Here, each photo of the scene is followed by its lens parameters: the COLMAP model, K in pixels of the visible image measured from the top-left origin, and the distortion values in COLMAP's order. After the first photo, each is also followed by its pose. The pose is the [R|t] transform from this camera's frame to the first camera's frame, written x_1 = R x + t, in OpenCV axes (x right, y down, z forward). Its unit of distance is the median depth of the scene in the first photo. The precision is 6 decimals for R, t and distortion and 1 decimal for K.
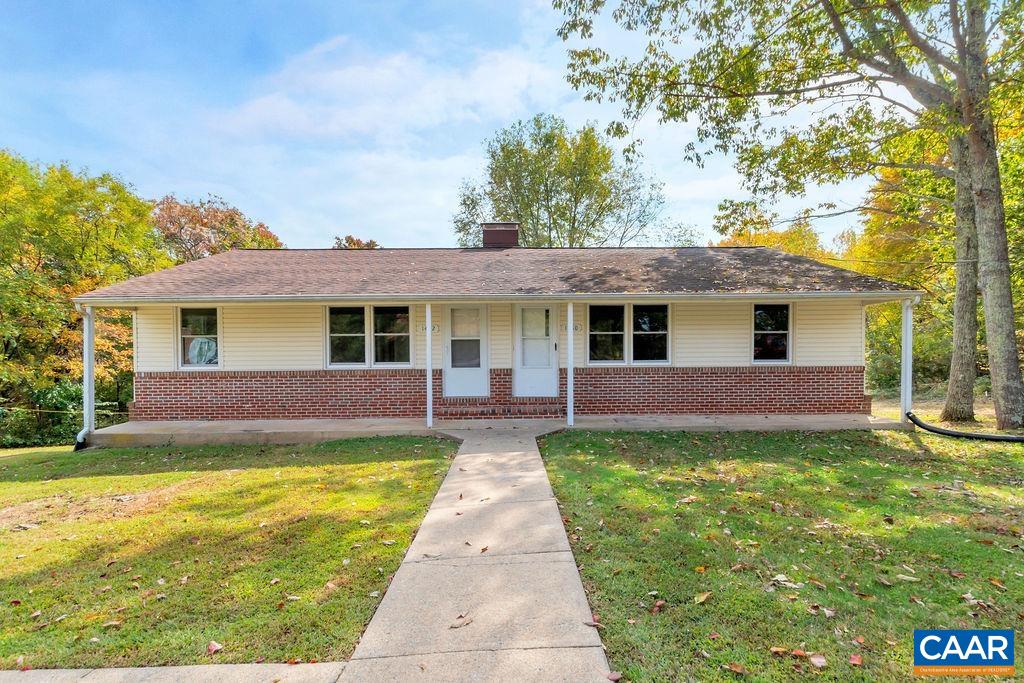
lens RADIAL K [[483.4, 0, 499.4], [0, 483.4, 363.4], [0, 0, 1]] dist [0.000152, -0.000071]
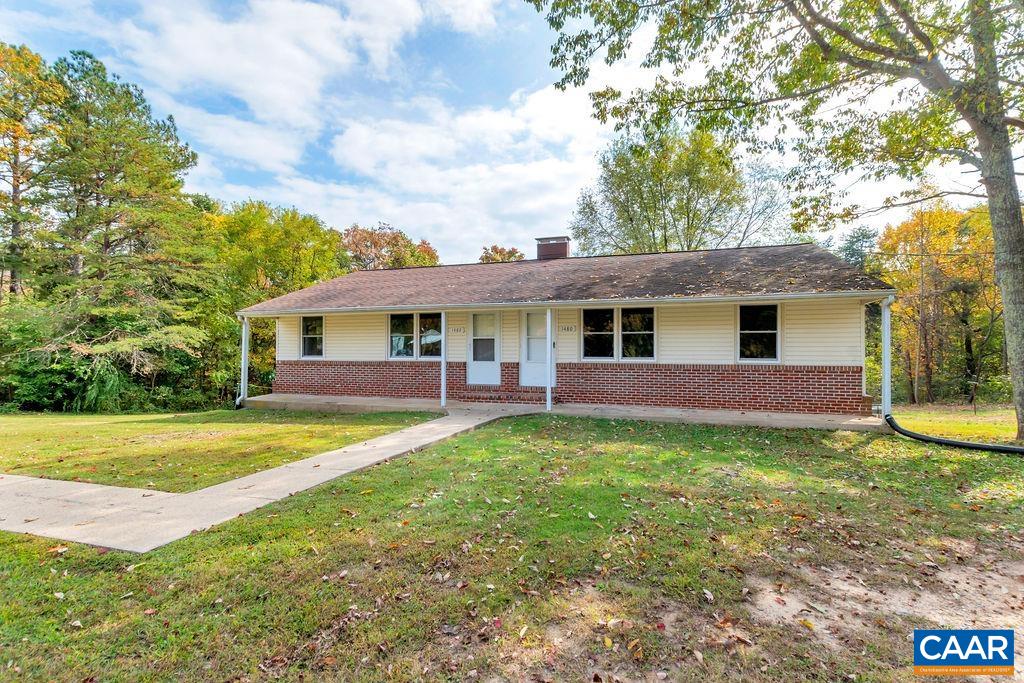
lens RADIAL K [[466.5, 0, 512.0], [0, 466.5, 341.5], [0, 0, 1]] dist [0.001725, 0.000285]
pose [[0.945336, 0.003048, -0.326084, 0.393395], [-0.014189, 0.999394, -0.031790, -0.004610], [0.325790, 0.034679, 0.944806, -0.117781]]
